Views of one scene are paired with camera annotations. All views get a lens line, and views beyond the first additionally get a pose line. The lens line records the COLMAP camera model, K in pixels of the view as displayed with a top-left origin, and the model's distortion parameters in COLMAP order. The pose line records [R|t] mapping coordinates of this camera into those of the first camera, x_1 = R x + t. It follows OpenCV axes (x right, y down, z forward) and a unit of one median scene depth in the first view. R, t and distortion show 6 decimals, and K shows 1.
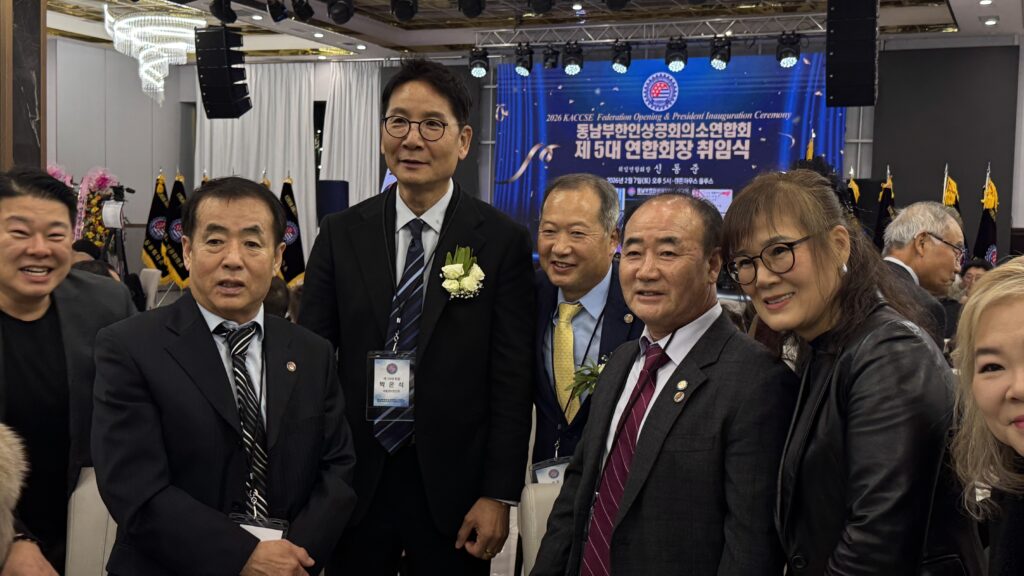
lens RADIAL K [[1195.6, 0, 515.0], [0, 1195.6, 300.8], [0, 0, 1]] dist [0.135744, -0.005322]
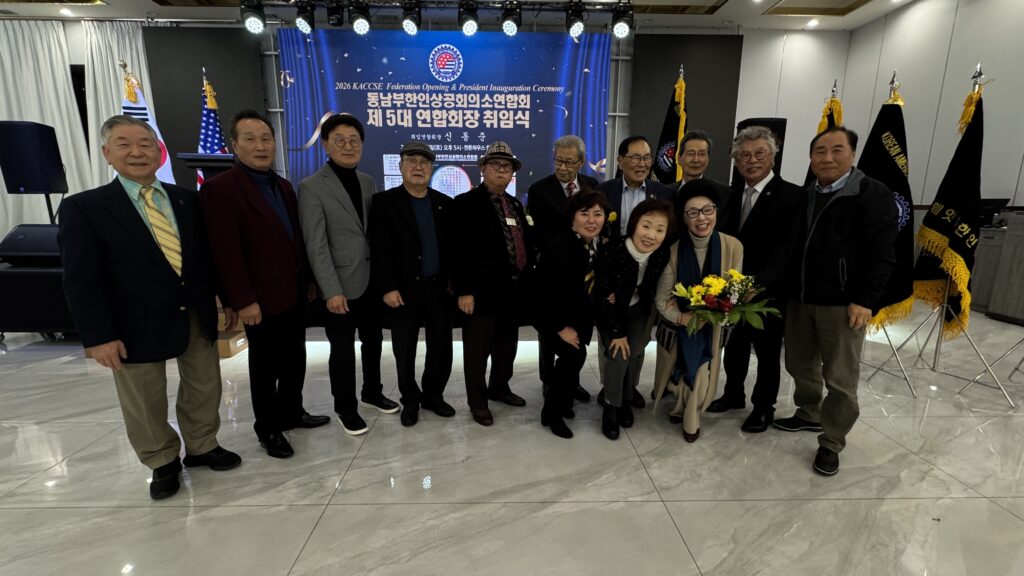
lens RADIAL K [[434.2, 0, 512.0], [0, 434.2, 288.0], [0, 0, 1]] dist [-0.002691, 0.000161]
pose [[0.908302, -0.104220, 0.405125, -0.005522], [0.046189, 0.987532, 0.150489, -0.029006], [-0.415758, -0.117977, 0.901791, 0.600374]]
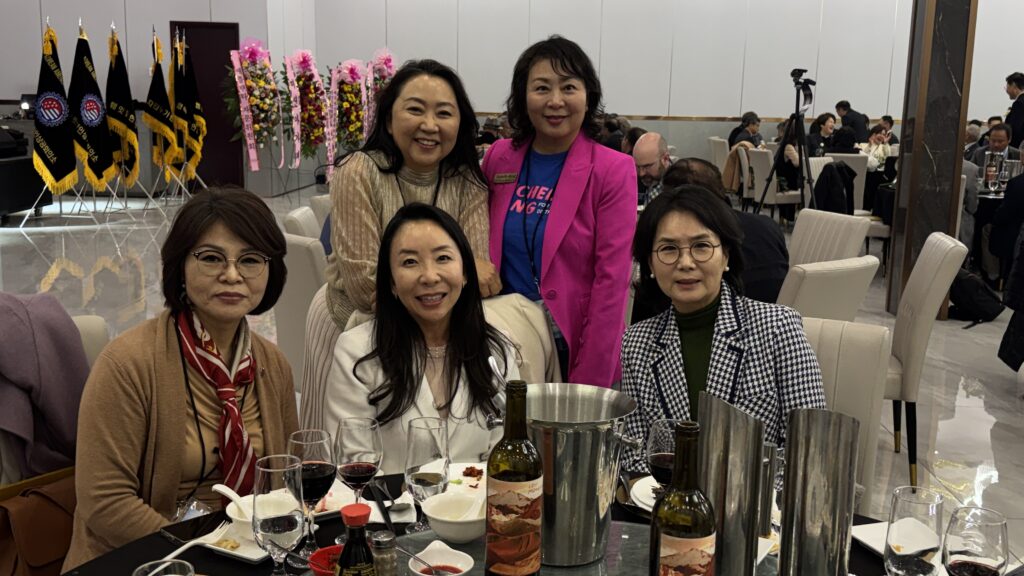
lens RADIAL K [[1102.2, 0, 491.8], [0, 1102.2, 284.4], [0, 0, 1]] dist [0.269129, -0.686888]
pose [[-0.324985, -0.191836, 0.926058, -0.494104], [0.027899, 0.976840, 0.212146, -0.057980], [-0.945307, 0.094780, -0.312107, 0.686331]]
